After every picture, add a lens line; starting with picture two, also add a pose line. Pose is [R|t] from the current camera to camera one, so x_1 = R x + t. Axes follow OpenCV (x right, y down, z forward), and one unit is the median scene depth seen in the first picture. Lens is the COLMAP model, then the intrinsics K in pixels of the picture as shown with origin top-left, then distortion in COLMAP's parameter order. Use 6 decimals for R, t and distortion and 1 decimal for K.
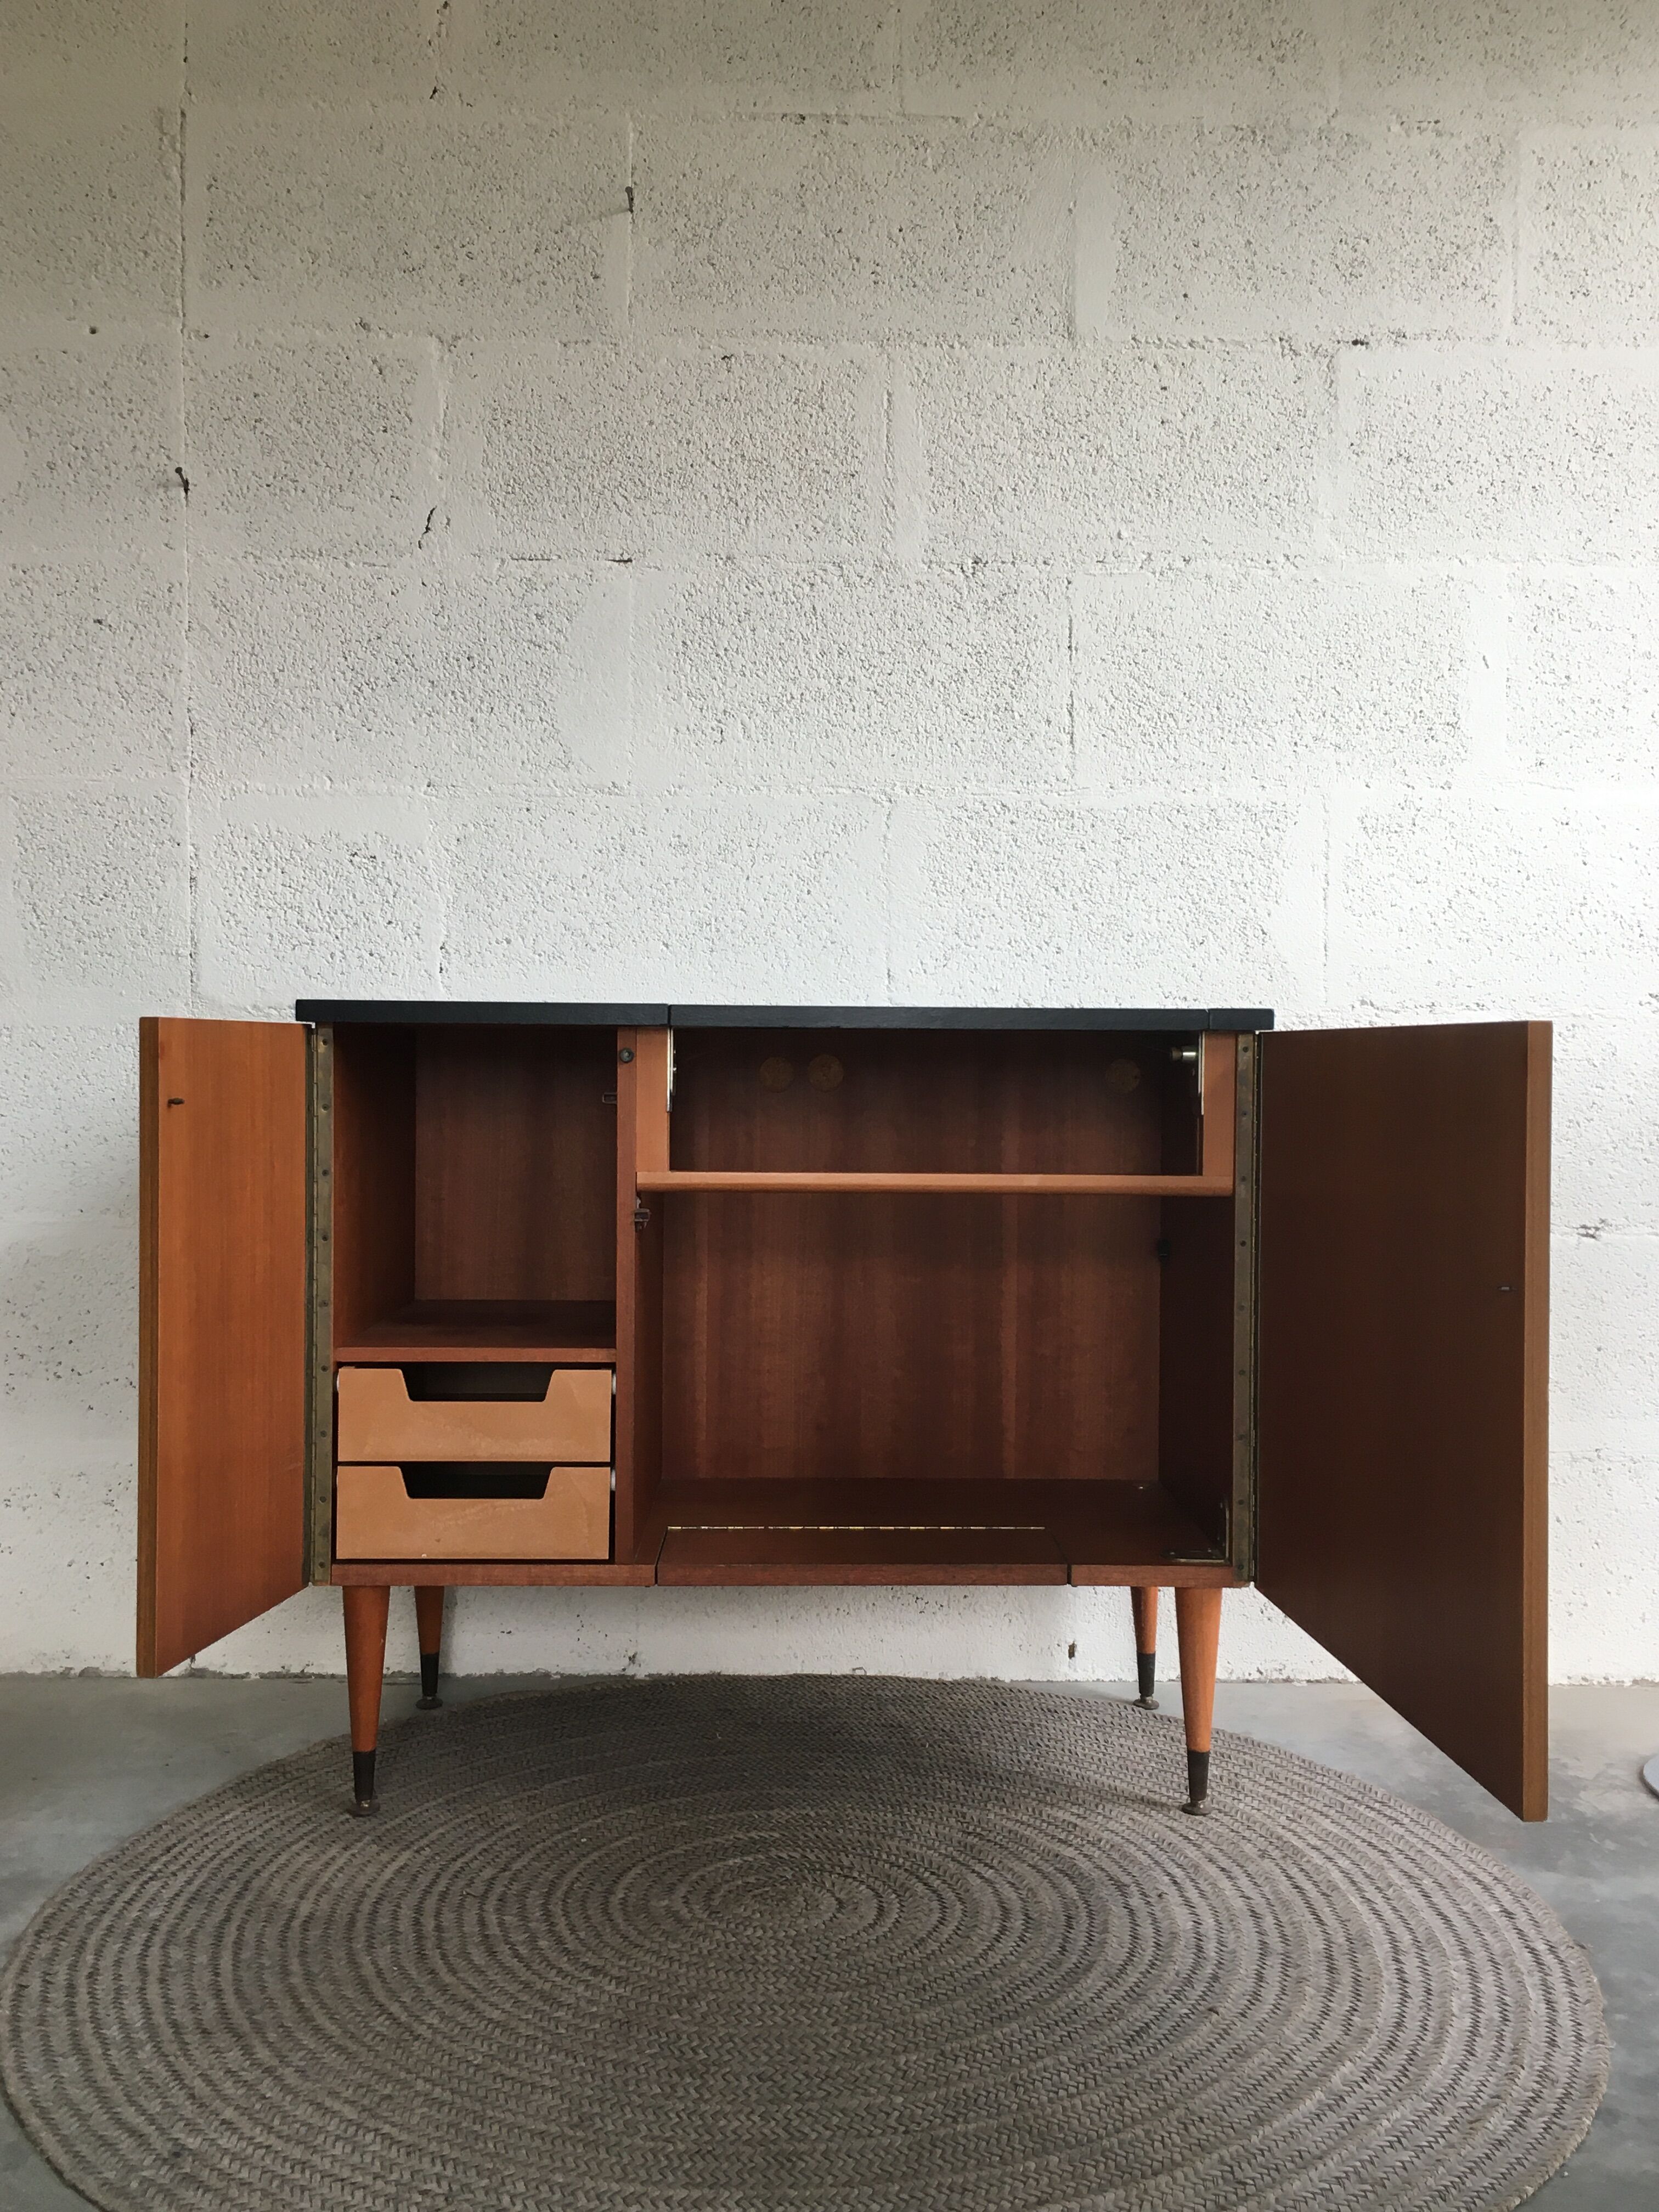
lens RADIAL K [[2015.2, 0, 829.5], [0, 2015.2, 1106.0], [0, 0, 1]] dist [0.047830, 0.003096]
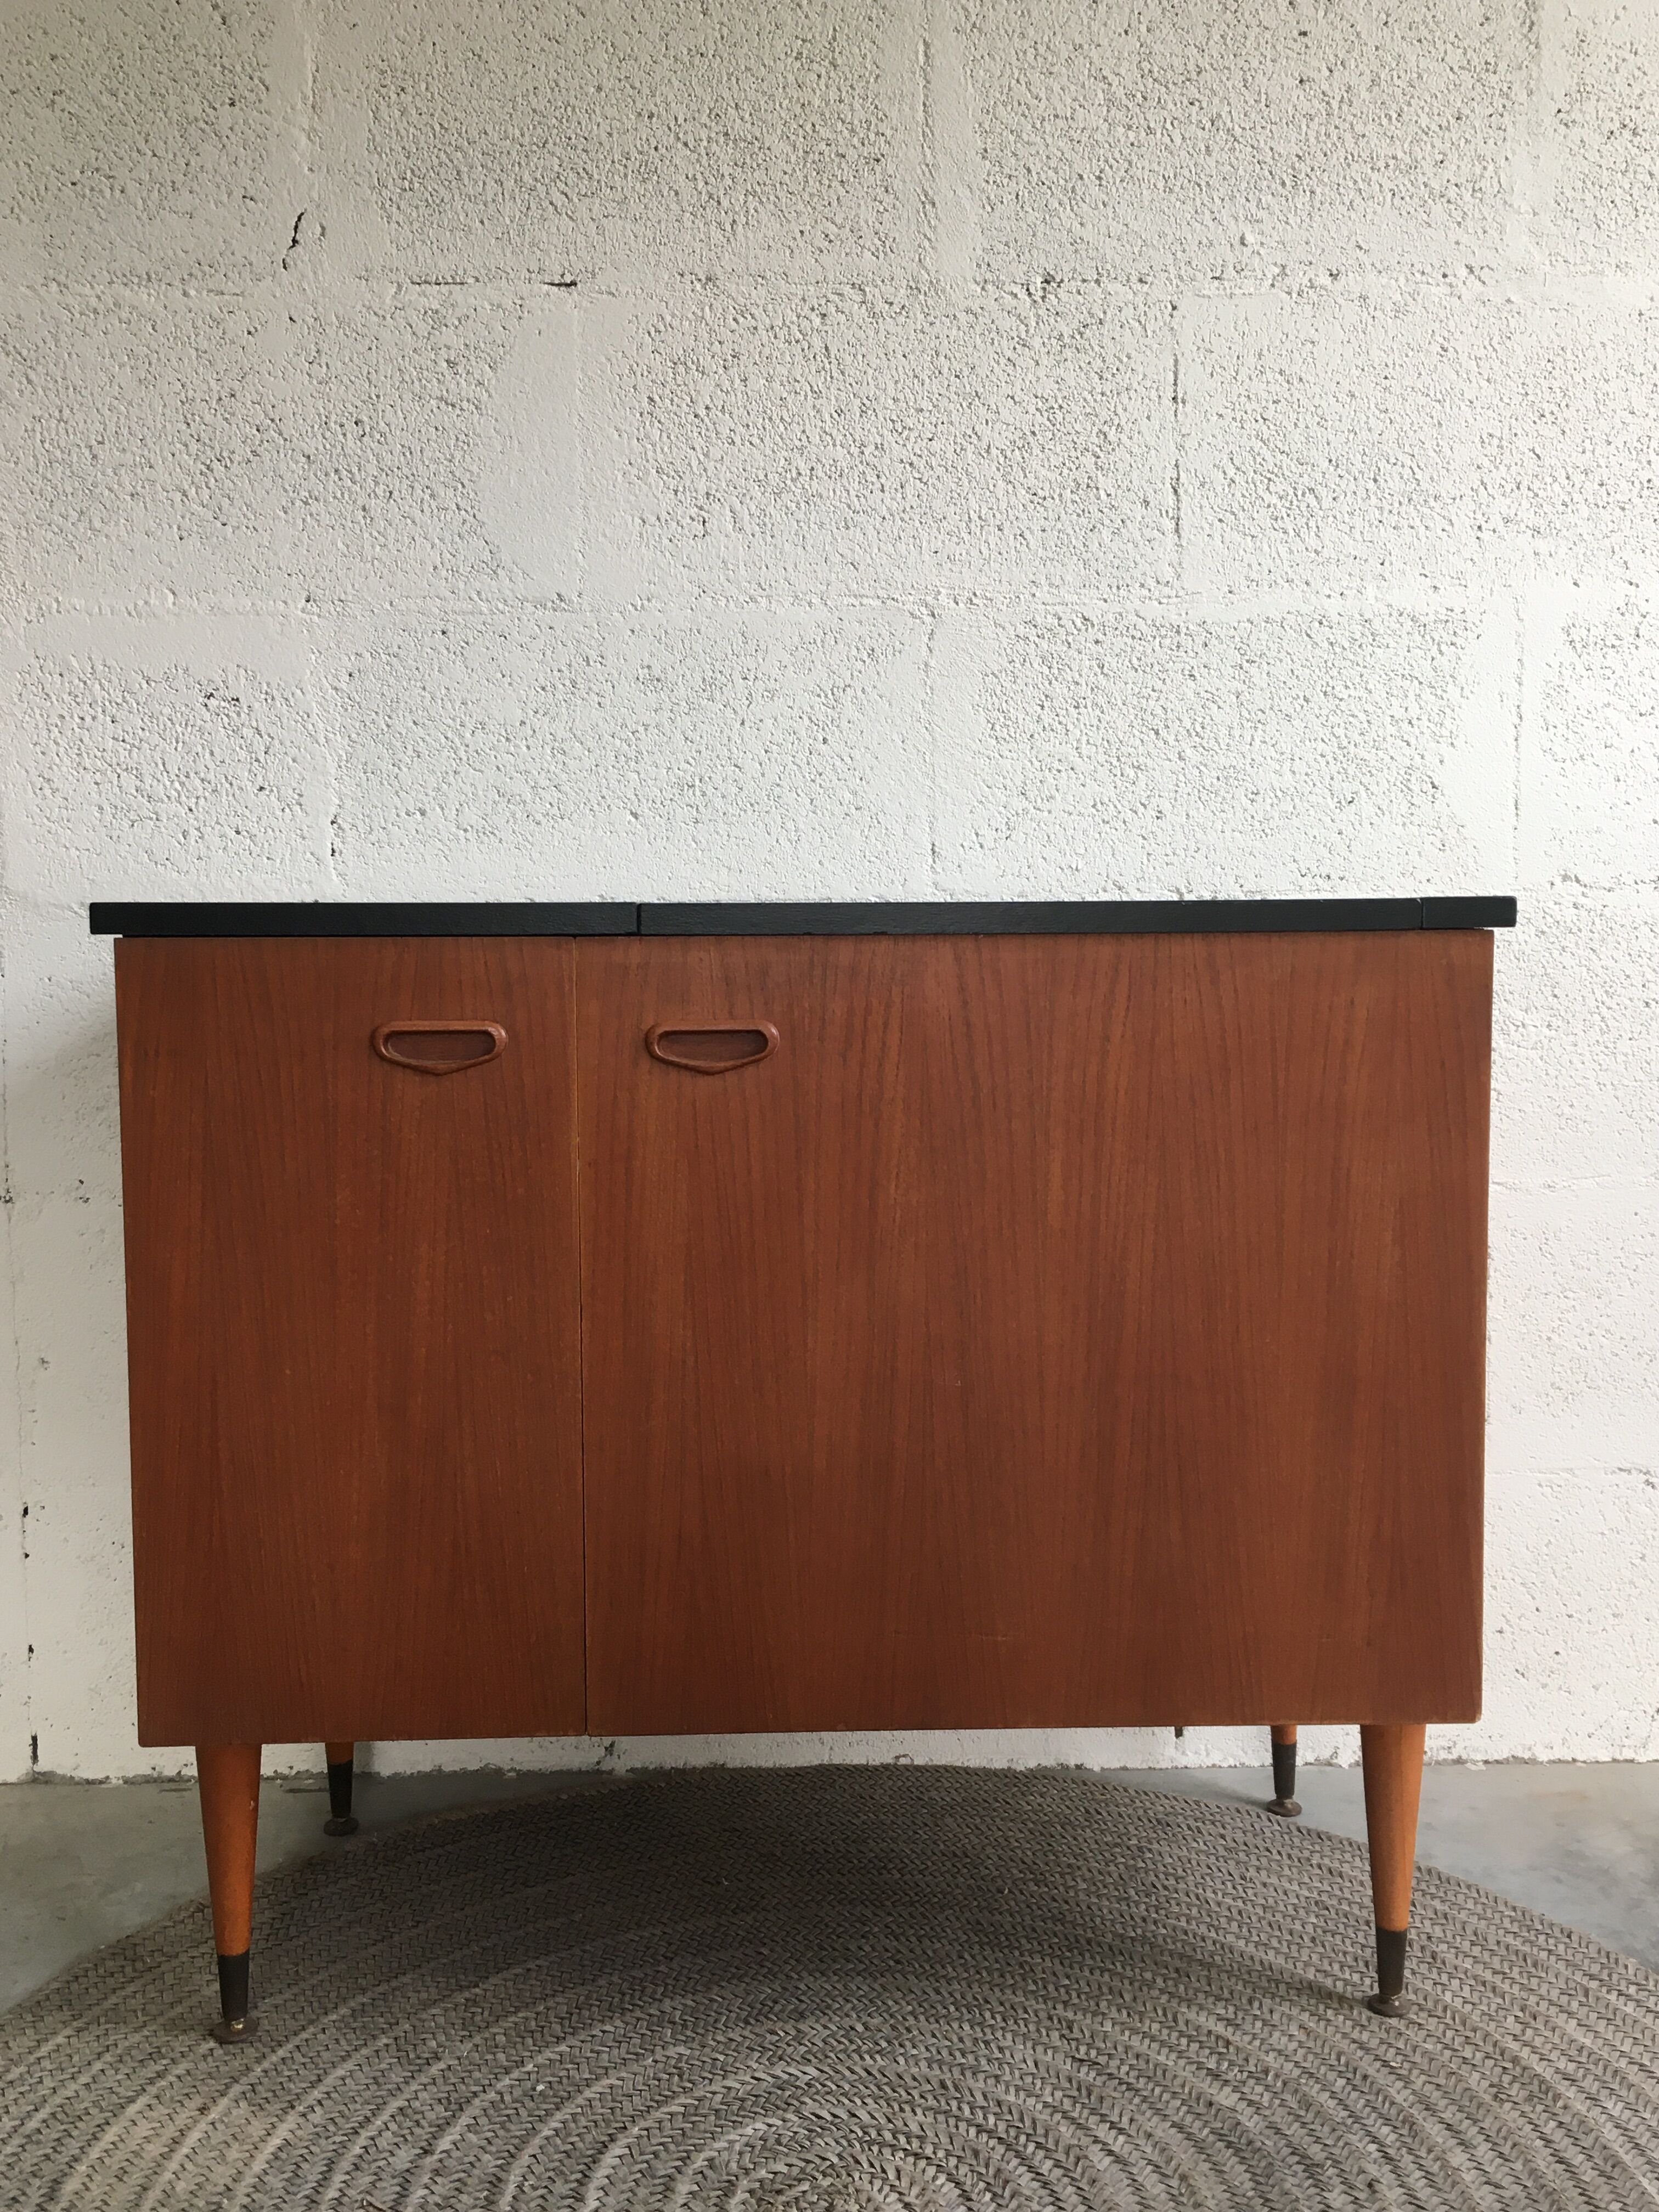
lens RADIAL K [[2042.9, 0, 829.5], [0, 2042.9, 1106.0], [0, 0, 1]] dist [0.085981, -0.126984]
pose [[0.999868, -0.014513, 0.007326, -0.016139], [0.014005, 0.997775, 0.065190, -0.020671], [-0.008256, -0.065079, 0.997846, 0.235202]]
